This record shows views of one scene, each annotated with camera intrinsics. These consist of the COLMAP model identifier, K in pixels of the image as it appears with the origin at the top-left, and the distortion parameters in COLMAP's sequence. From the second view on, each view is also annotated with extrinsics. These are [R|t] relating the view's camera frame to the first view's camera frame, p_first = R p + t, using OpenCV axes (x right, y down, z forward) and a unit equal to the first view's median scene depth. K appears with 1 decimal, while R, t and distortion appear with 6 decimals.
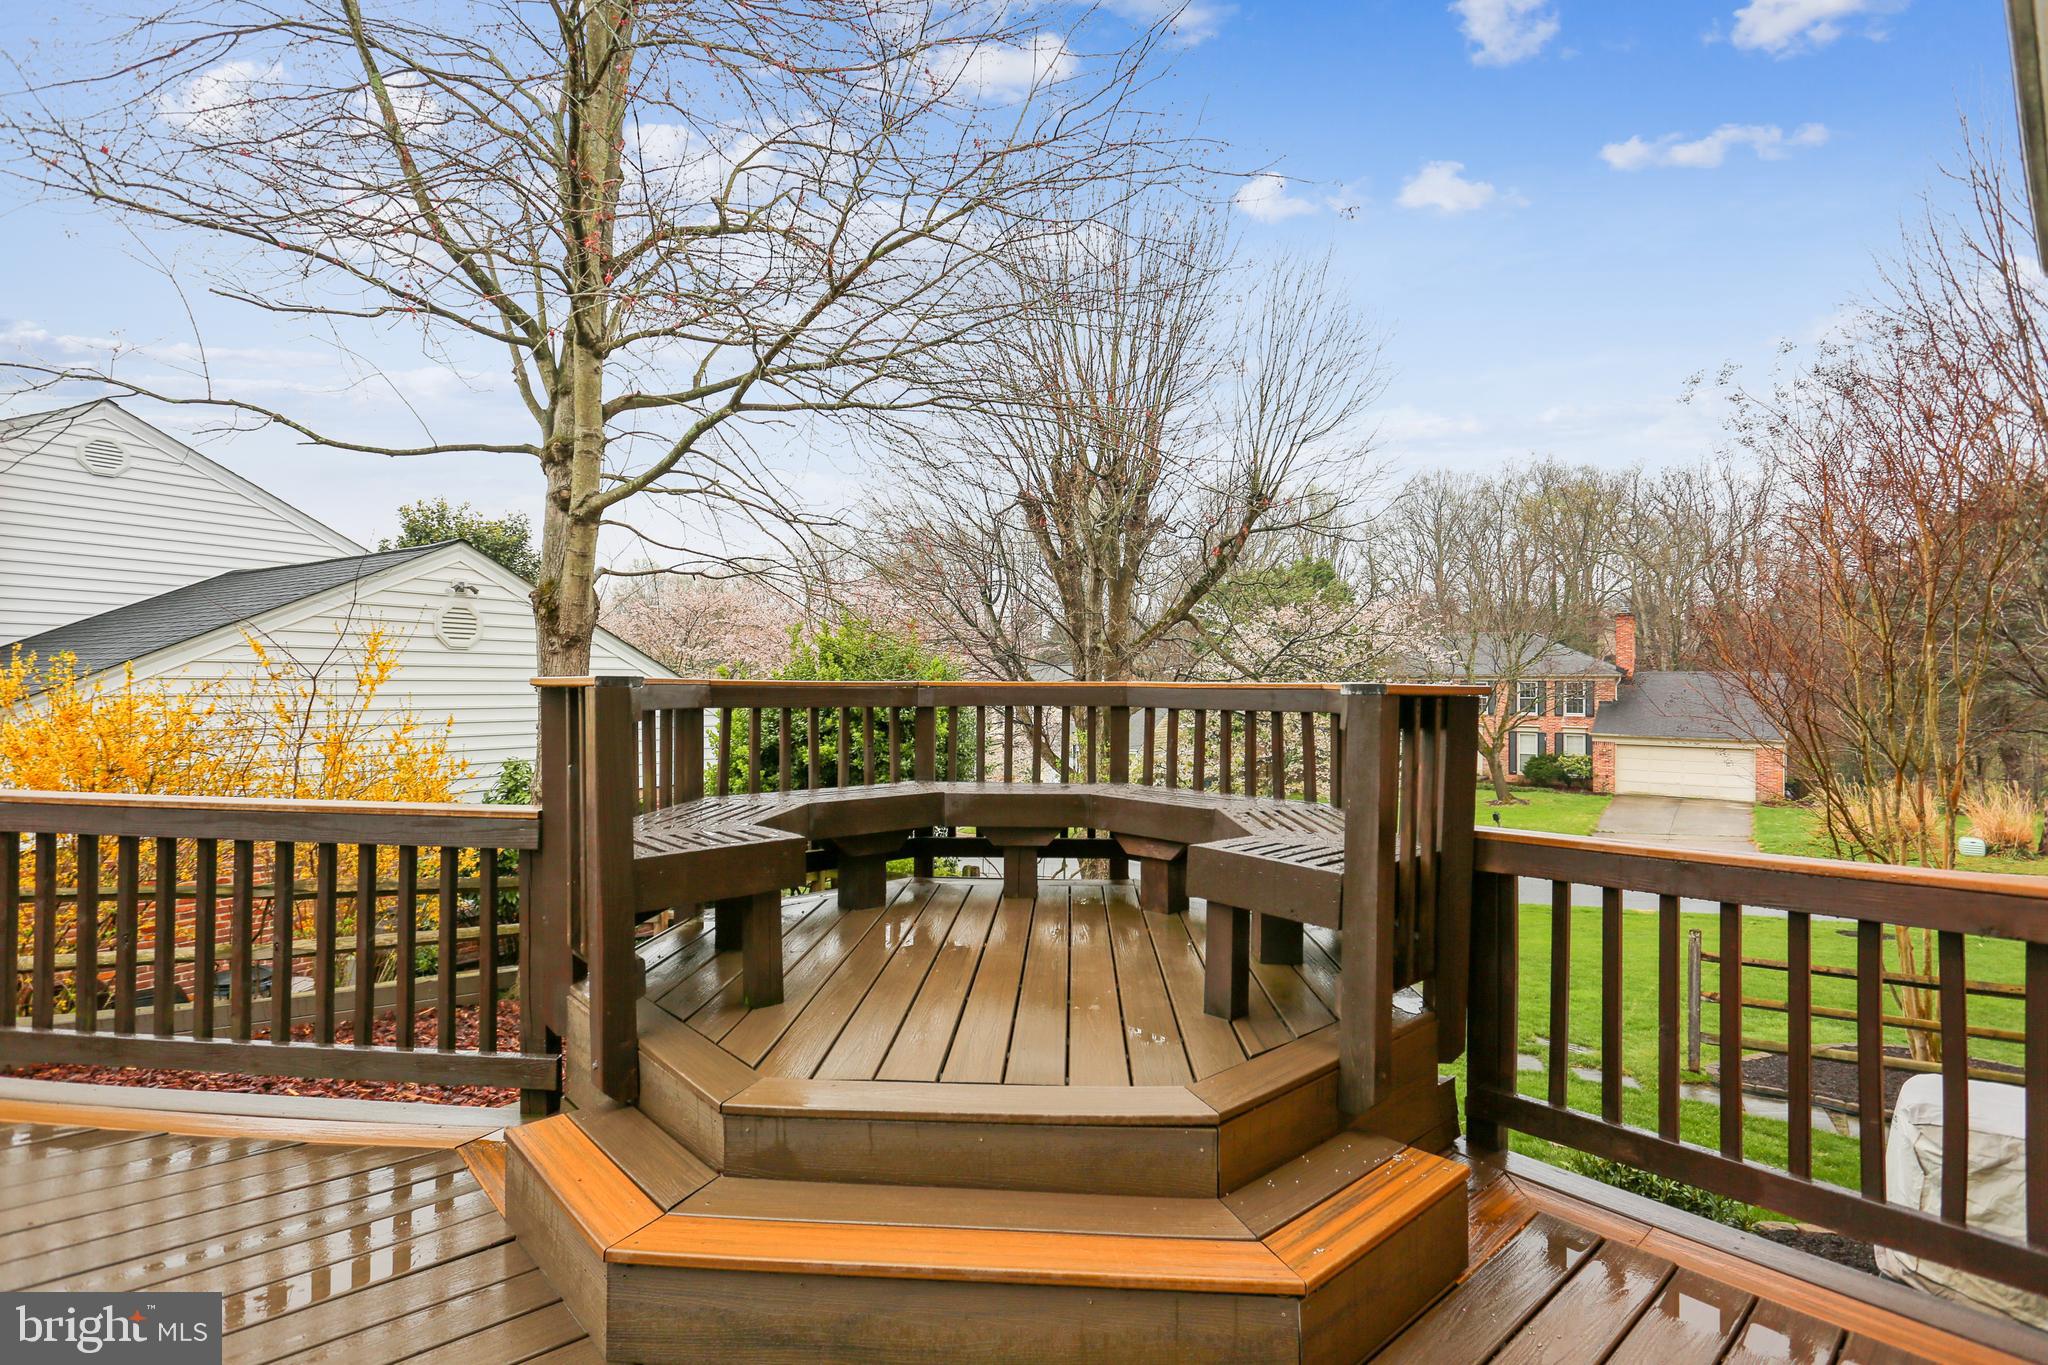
lens RADIAL K [[958.4, 0, 1014.9], [0, 958.4, 678.1], [0, 0, 1]] dist [-0.007346, 0.001553]
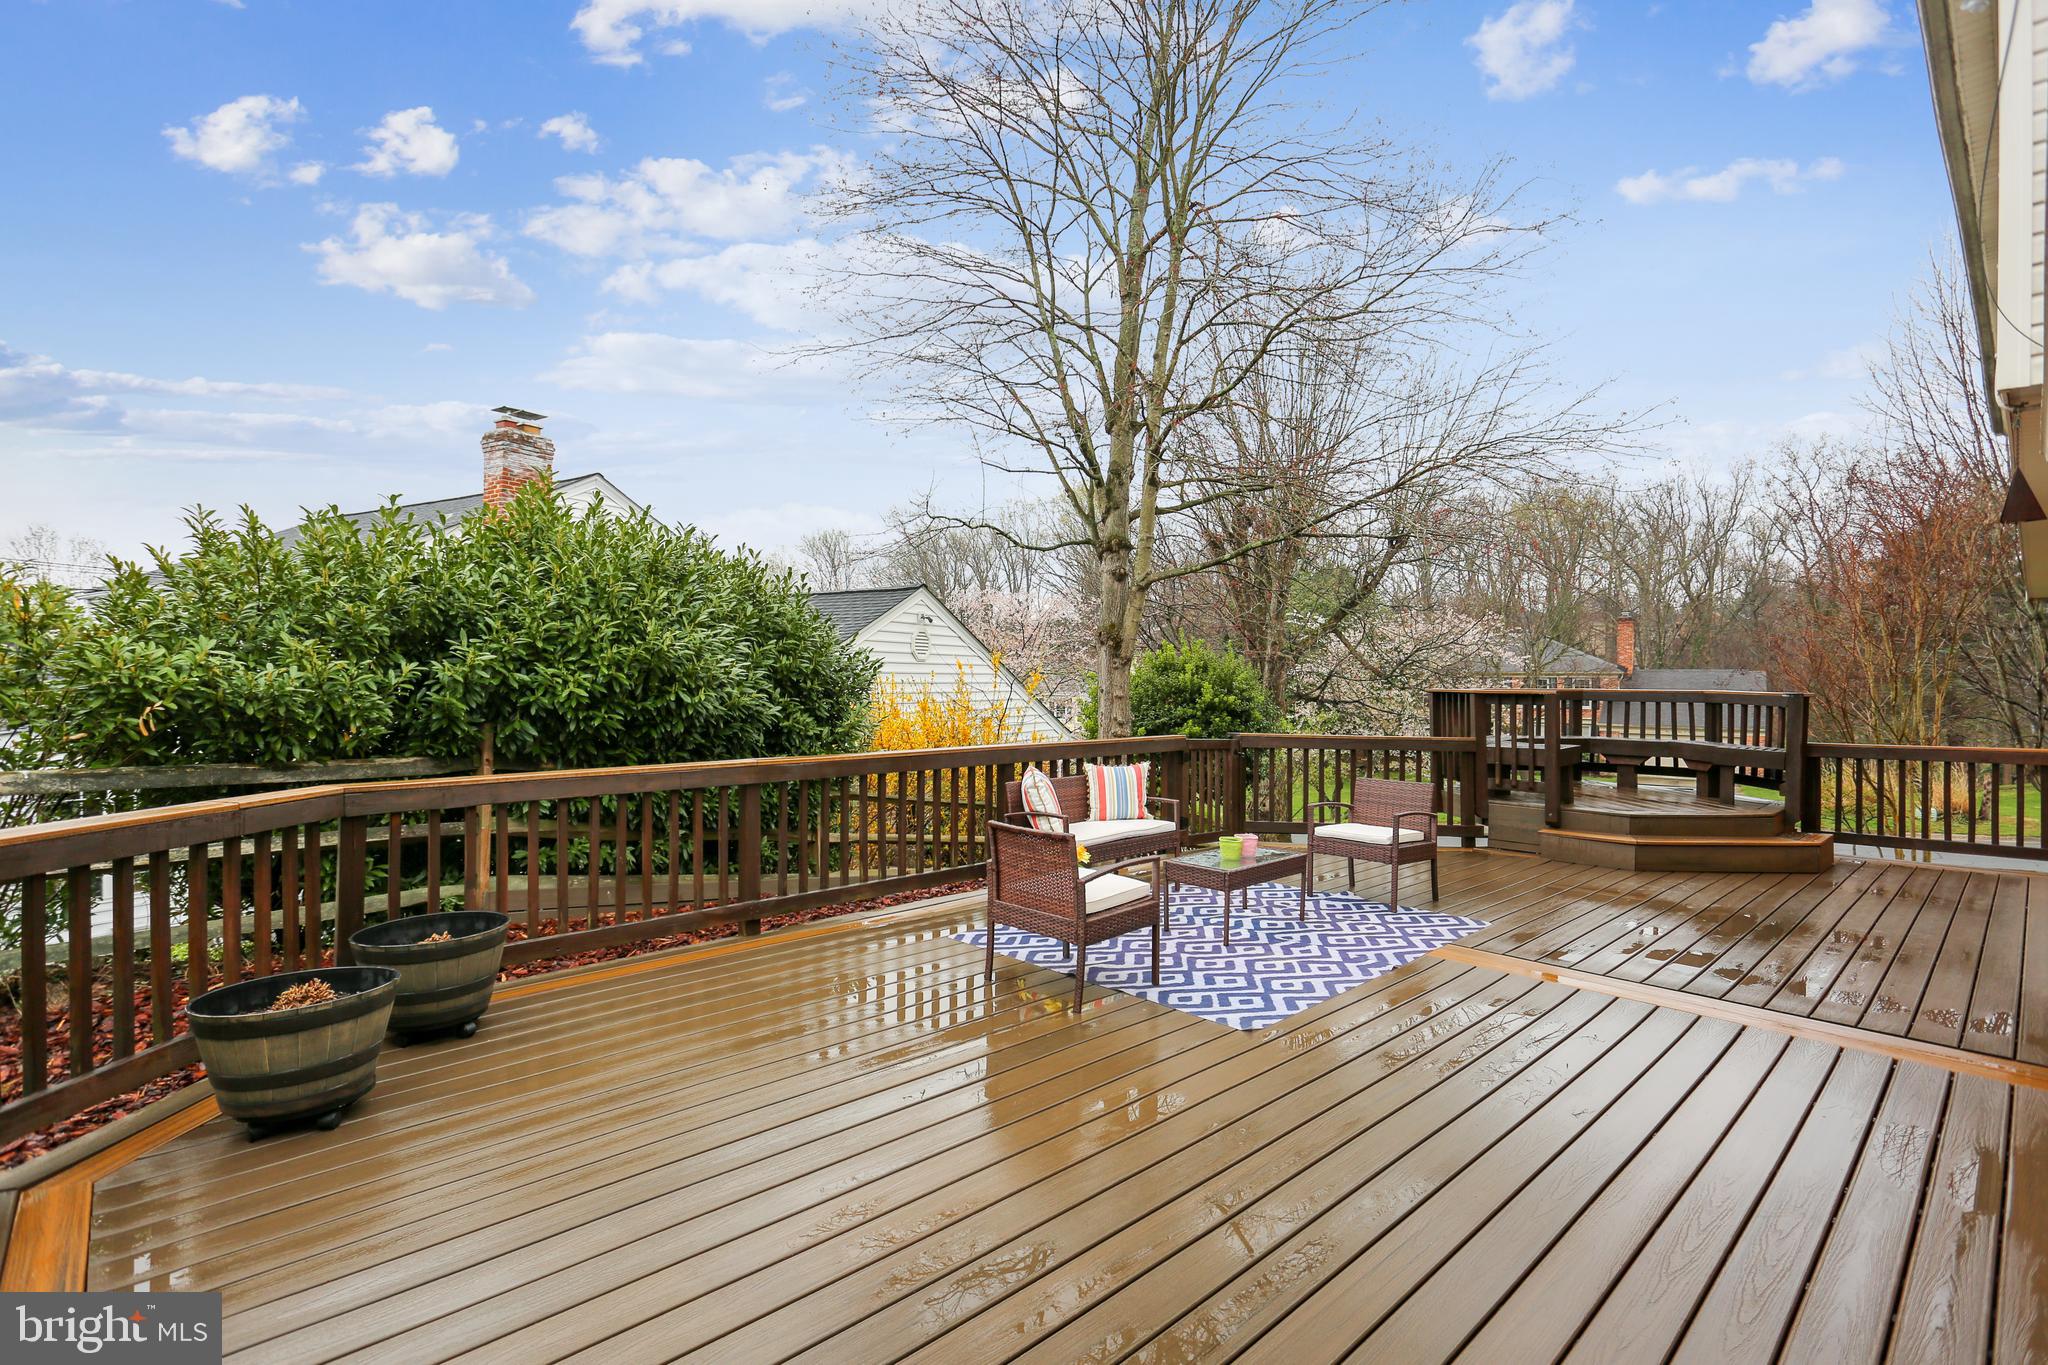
lens RADIAL K [[971.1, 0, 1021.8], [0, 971.1, 687.8], [0, 0, 1]] dist [-0.000983, 0.000448]
pose [[0.999032, -0.000737, 0.043973, -0.575783], [0.000037, 0.999873, 0.015909, -0.016423], [-0.043979, -0.015892, 0.998906, -0.522937]]
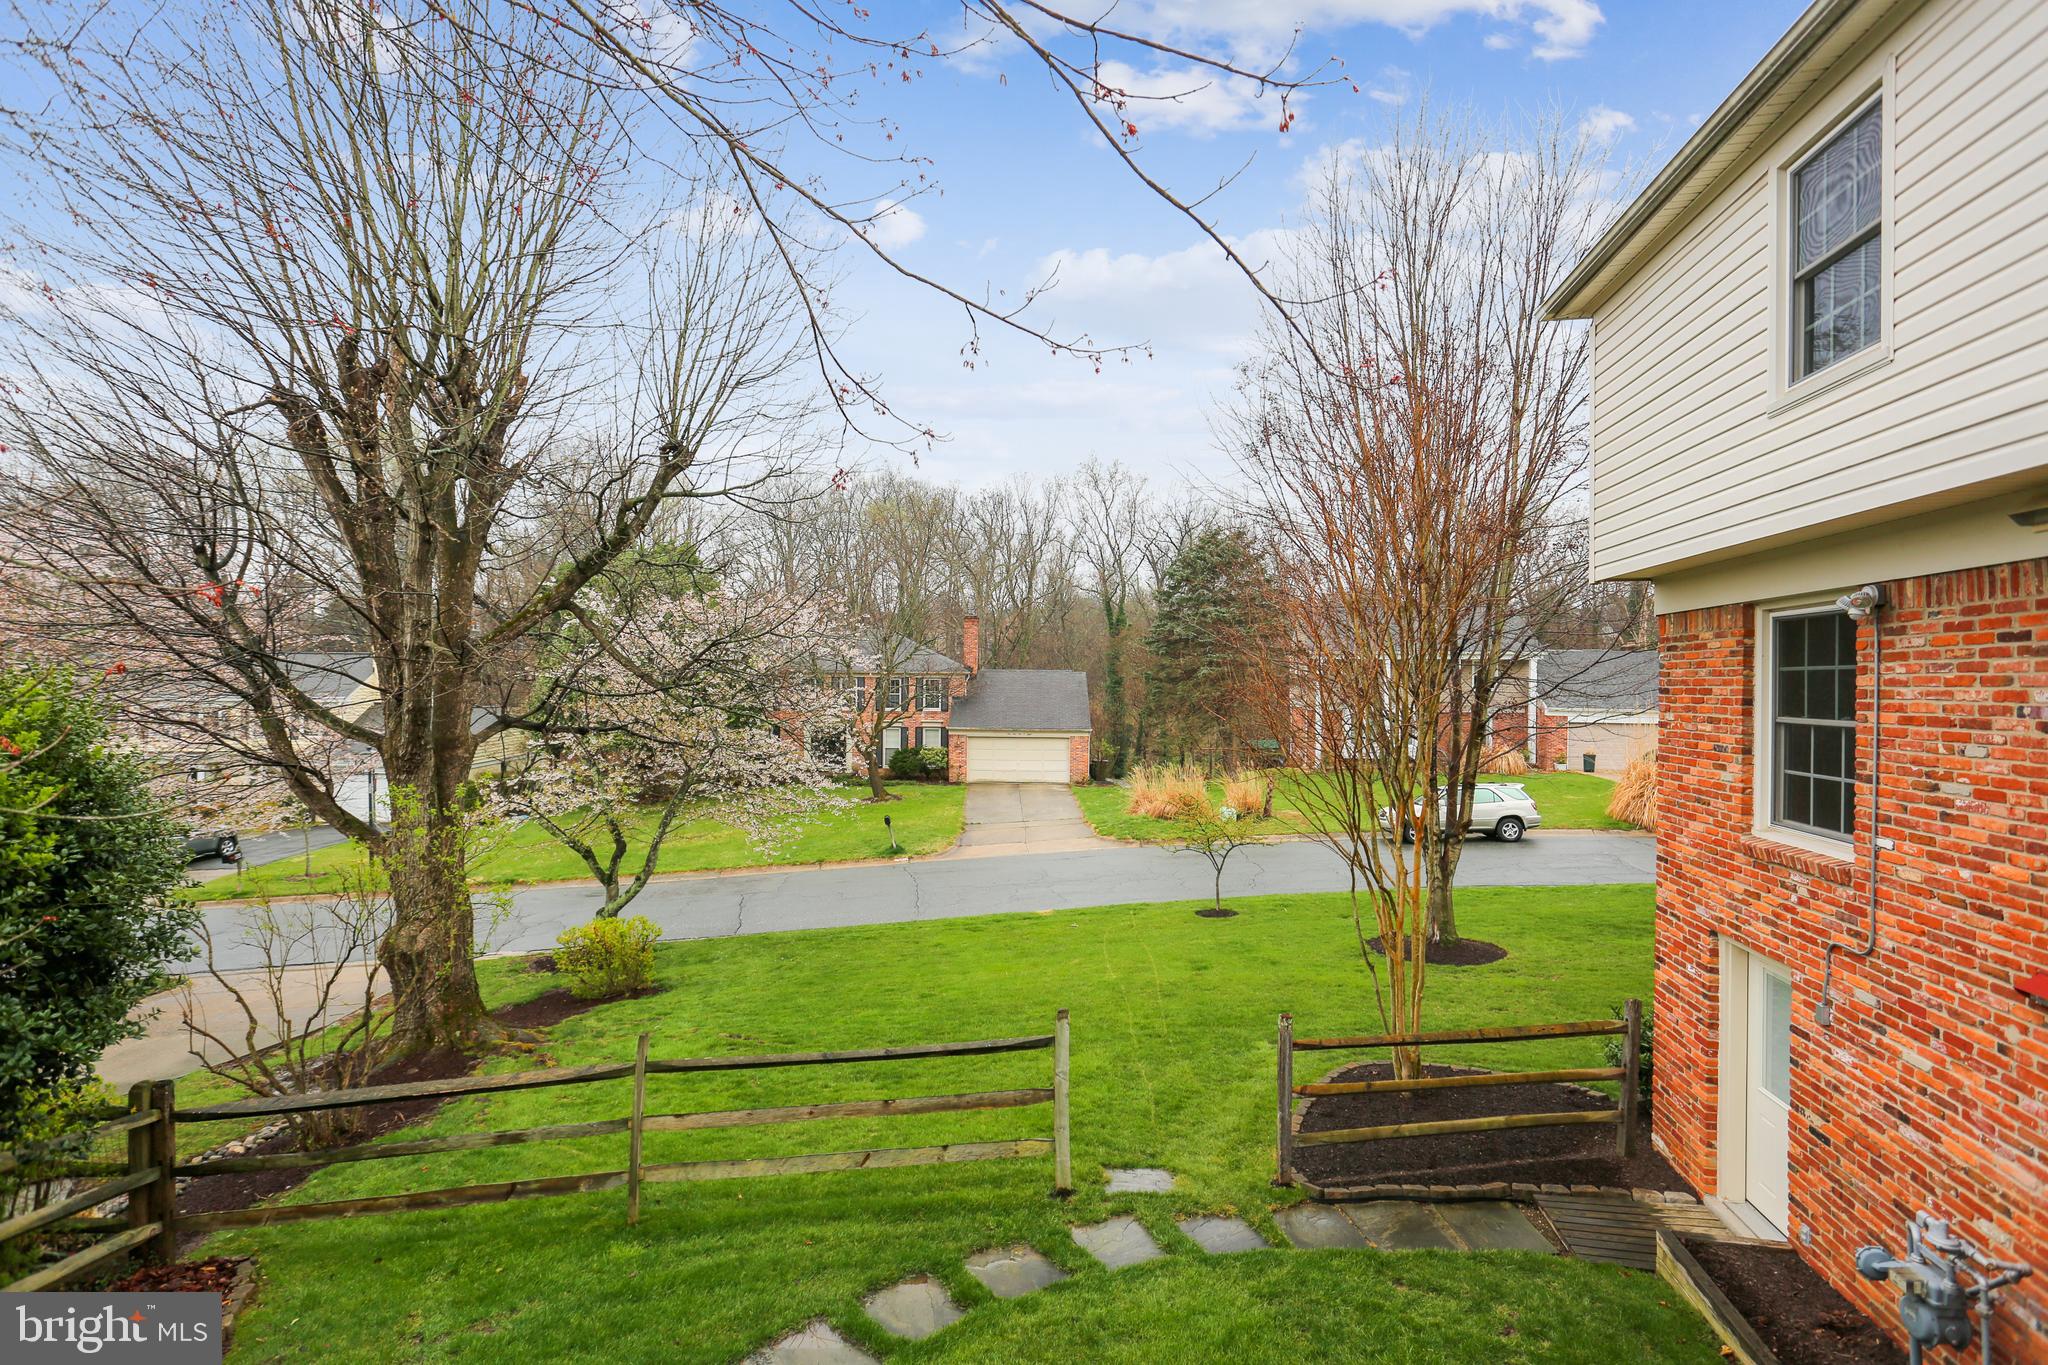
lens RADIAL K [[958.4, 0, 1014.9], [0, 958.4, 678.1], [0, 0, 1]] dist [-0.007346, 0.001553]
pose [[0.789380, -0.001095, 0.613904, 0.009147], [-0.006205, 0.999933, 0.009763, -0.036659], [-0.613874, -0.011516, 0.789320, 0.465673]]
